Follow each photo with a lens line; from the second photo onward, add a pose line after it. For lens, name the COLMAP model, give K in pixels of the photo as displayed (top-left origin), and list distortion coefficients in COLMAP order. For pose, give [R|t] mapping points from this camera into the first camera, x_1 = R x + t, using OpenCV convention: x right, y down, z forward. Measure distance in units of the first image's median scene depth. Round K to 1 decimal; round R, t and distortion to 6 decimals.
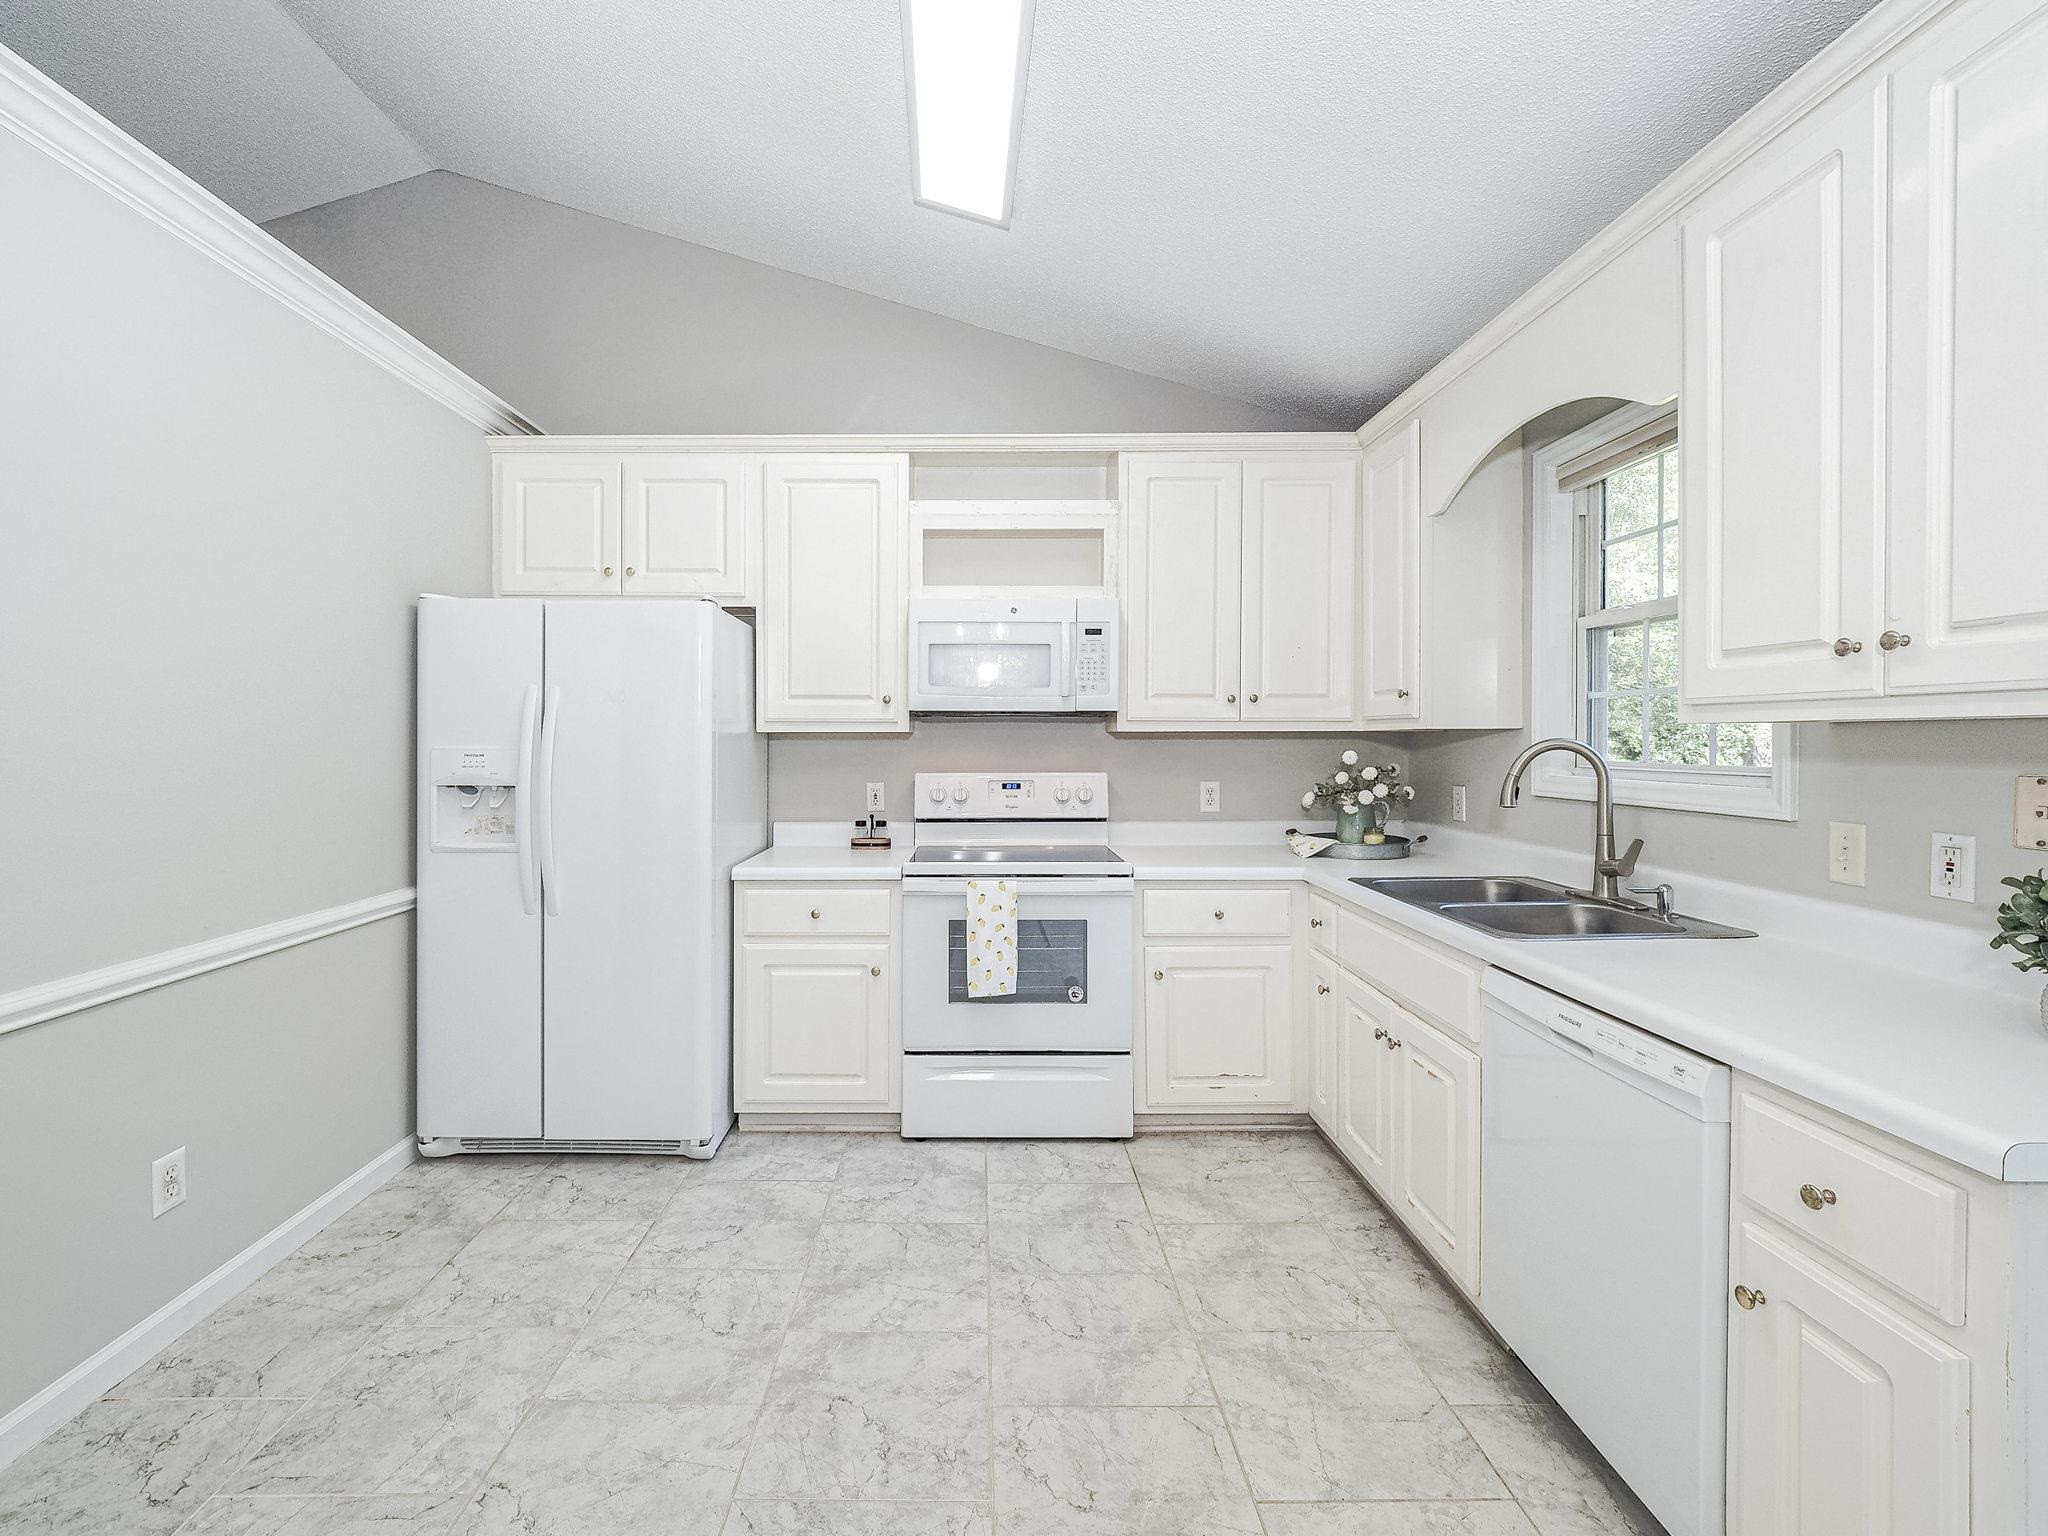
lens RADIAL K [[903.5, 0, 980.3], [0, 903.5, 756.9], [0, 0, 1]] dist [-0.002011, -0.000900]
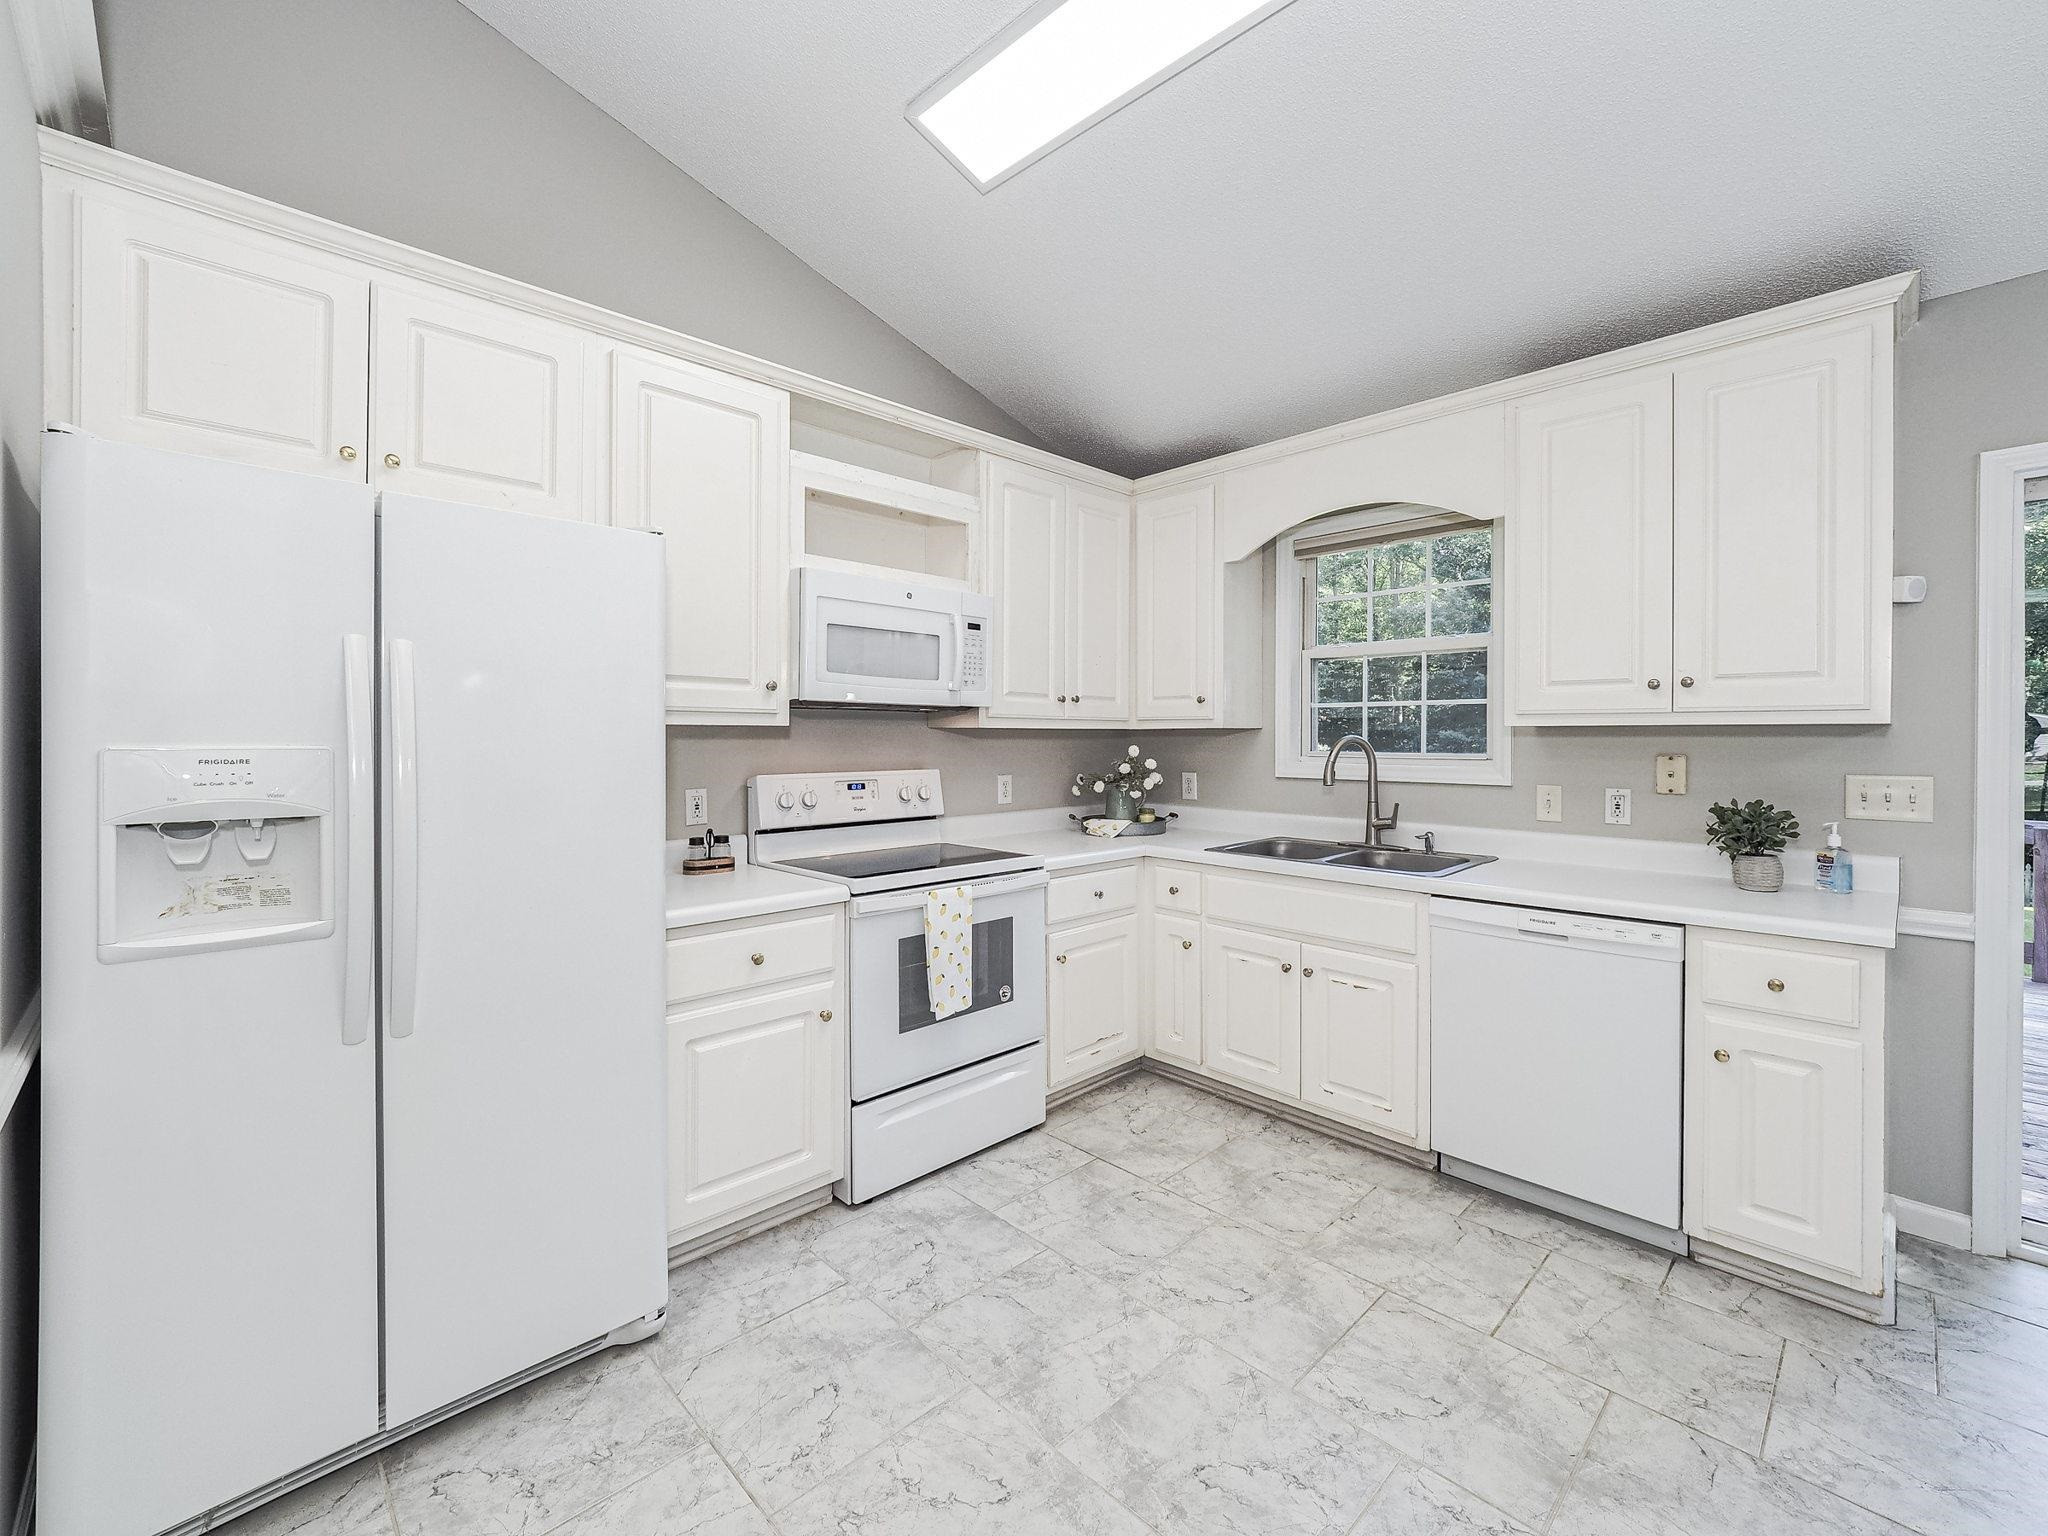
lens RADIAL K [[865.9, 0, 1017.4], [0, 865.9, 747.1], [0, 0, 1]] dist [-0.005038, 0.000639]
pose [[0.720915, -0.005674, 0.693000, -0.537178], [0.011019, 0.999934, -0.003276, -0.003136], [-0.692936, 0.009998, 0.720930, 0.307237]]
